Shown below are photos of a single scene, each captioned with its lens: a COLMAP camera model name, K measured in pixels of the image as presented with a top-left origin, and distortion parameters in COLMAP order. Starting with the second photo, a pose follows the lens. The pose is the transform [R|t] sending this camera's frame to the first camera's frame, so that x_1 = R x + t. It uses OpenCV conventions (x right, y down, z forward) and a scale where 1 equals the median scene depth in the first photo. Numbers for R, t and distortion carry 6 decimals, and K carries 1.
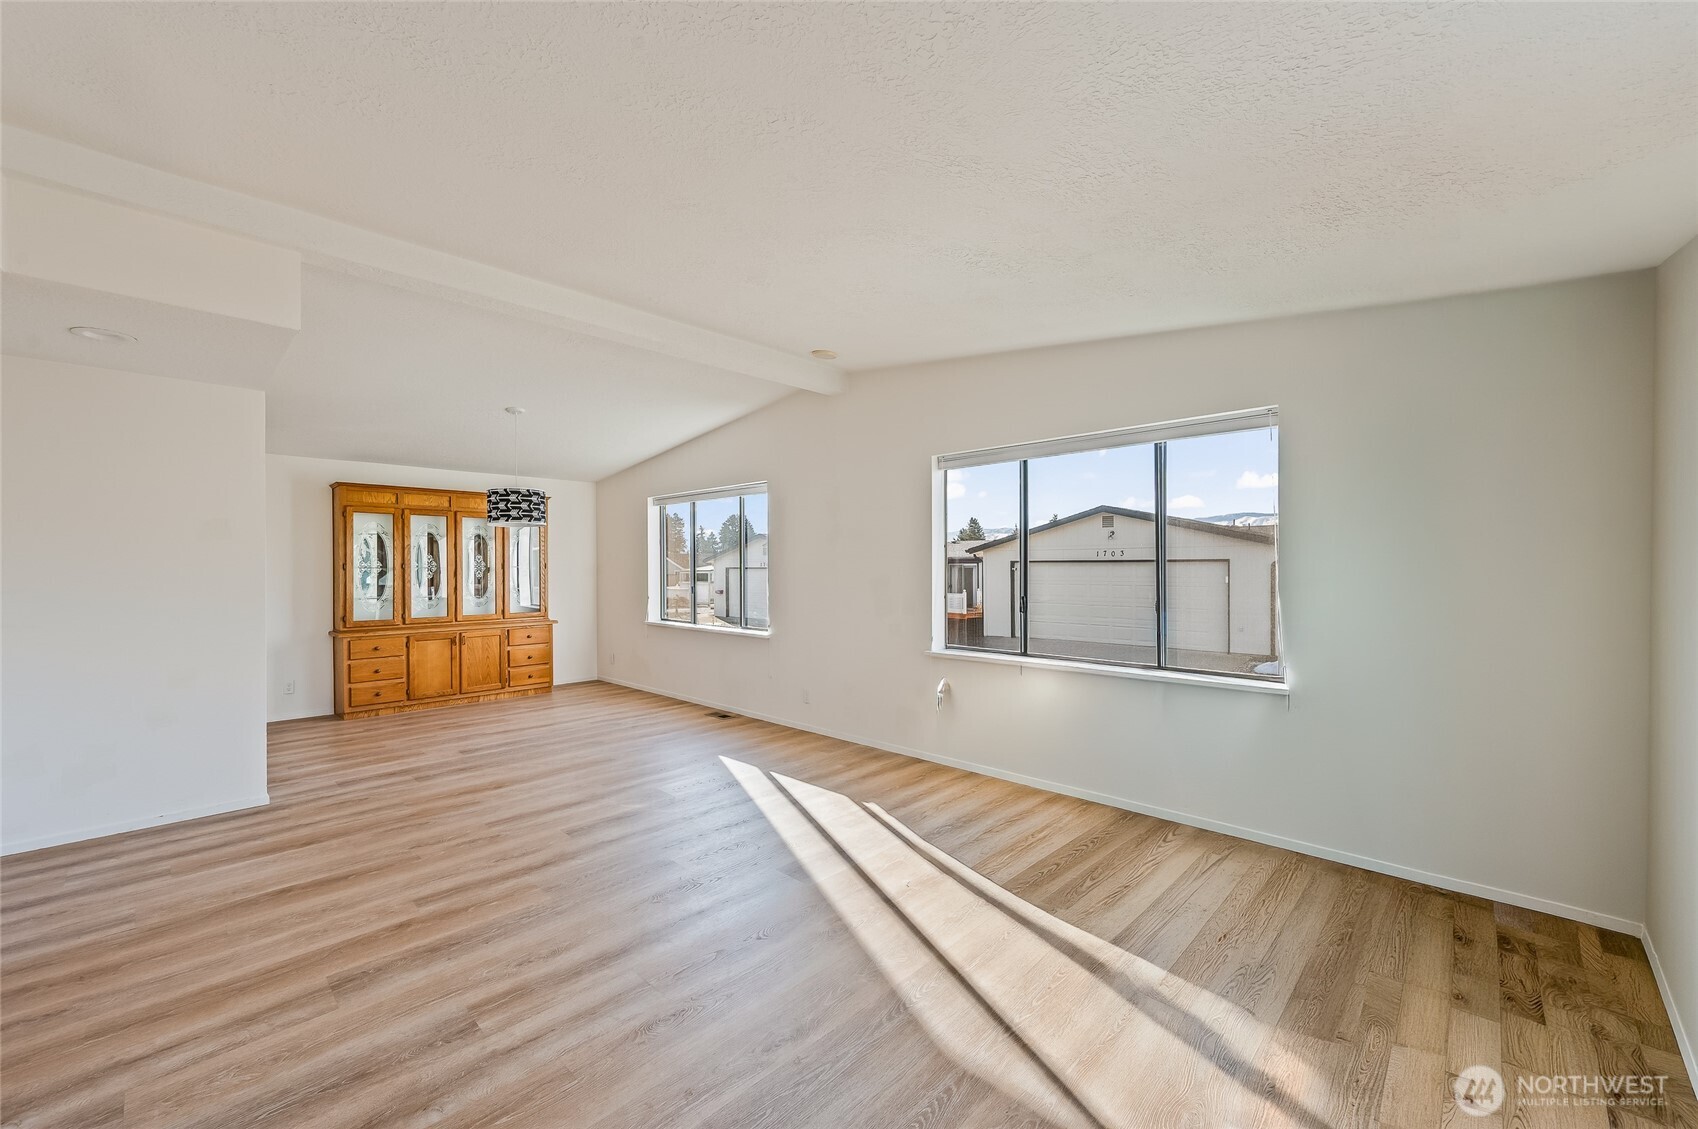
lens RADIAL K [[675.4, 0, 839.1], [0, 675.4, 560.8], [0, 0, 1]] dist [-0.000179, -0.000059]
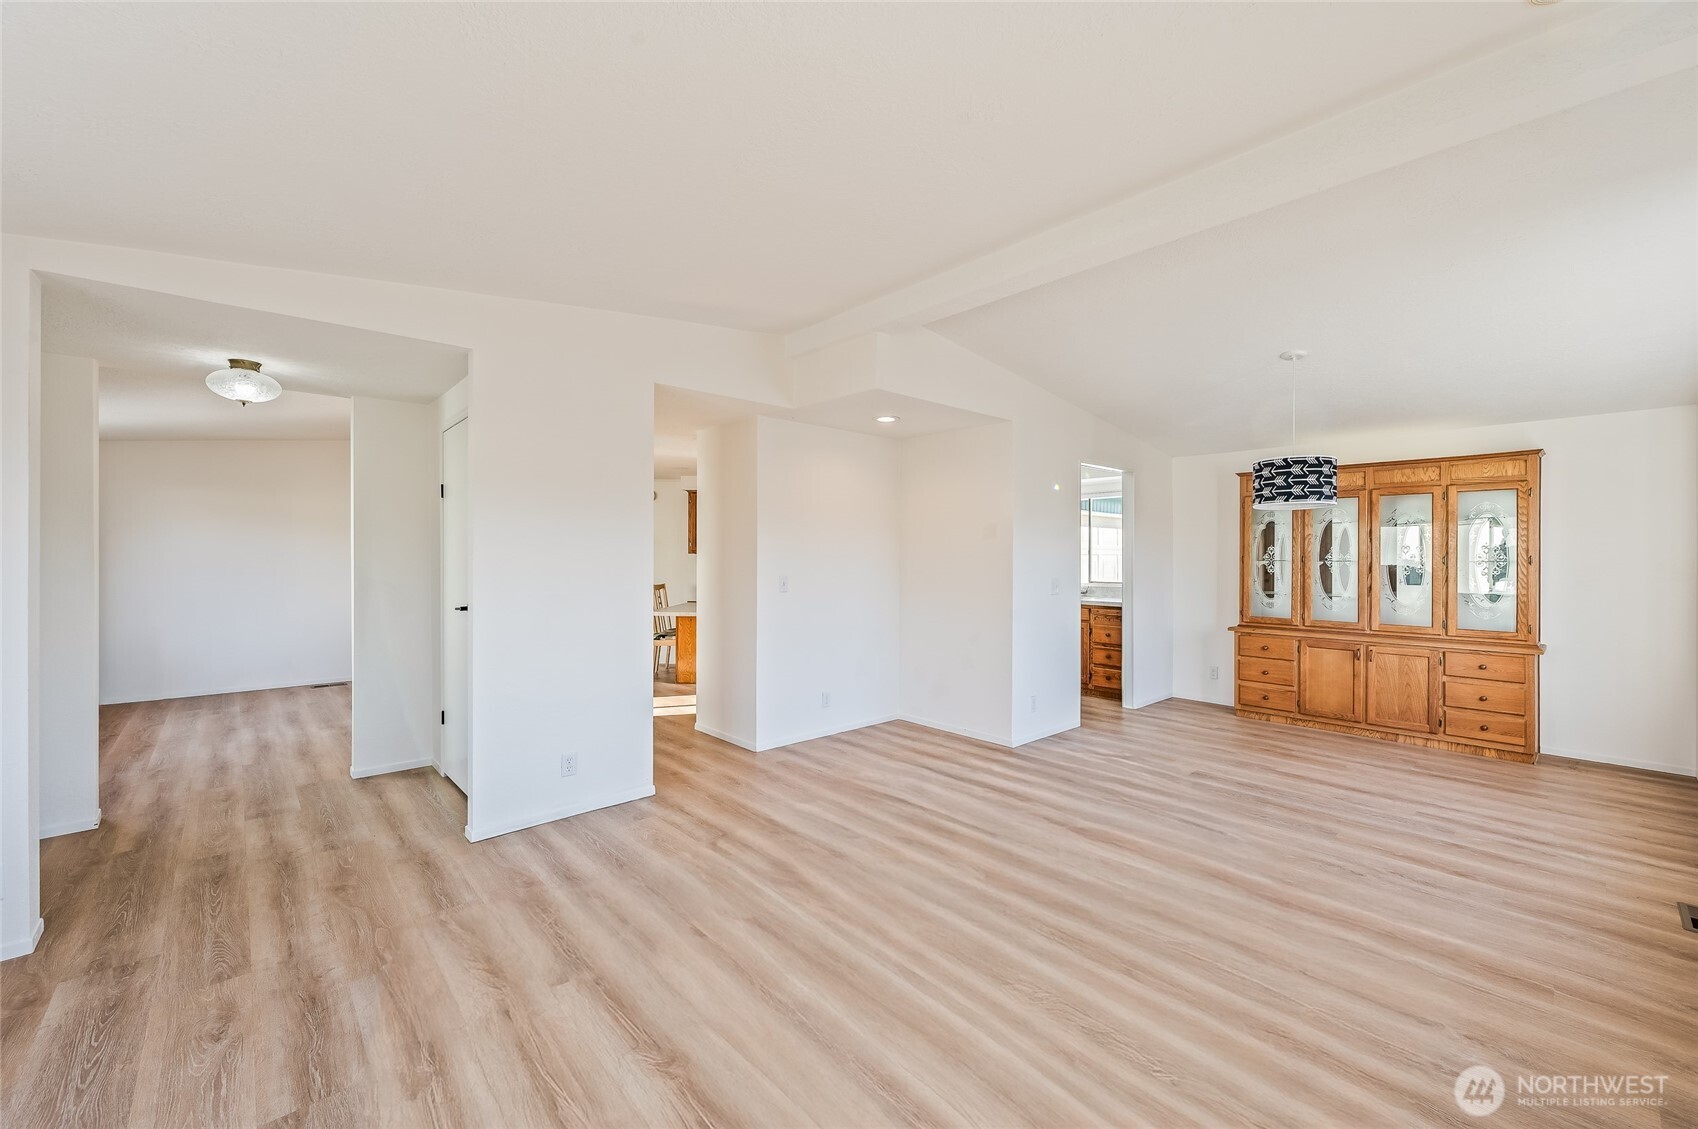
lens RADIAL K [[675.4, 0, 842.1], [0, 675.4, 559.5], [0, 0, 1]] dist [-0.000179, -0.000059]
pose [[-0.058905, 0.012485, -0.998185, 0.261151], [0.004087, 0.999916, 0.012266, -0.004366], [0.998255, -0.003357, -0.058951, 0.464791]]
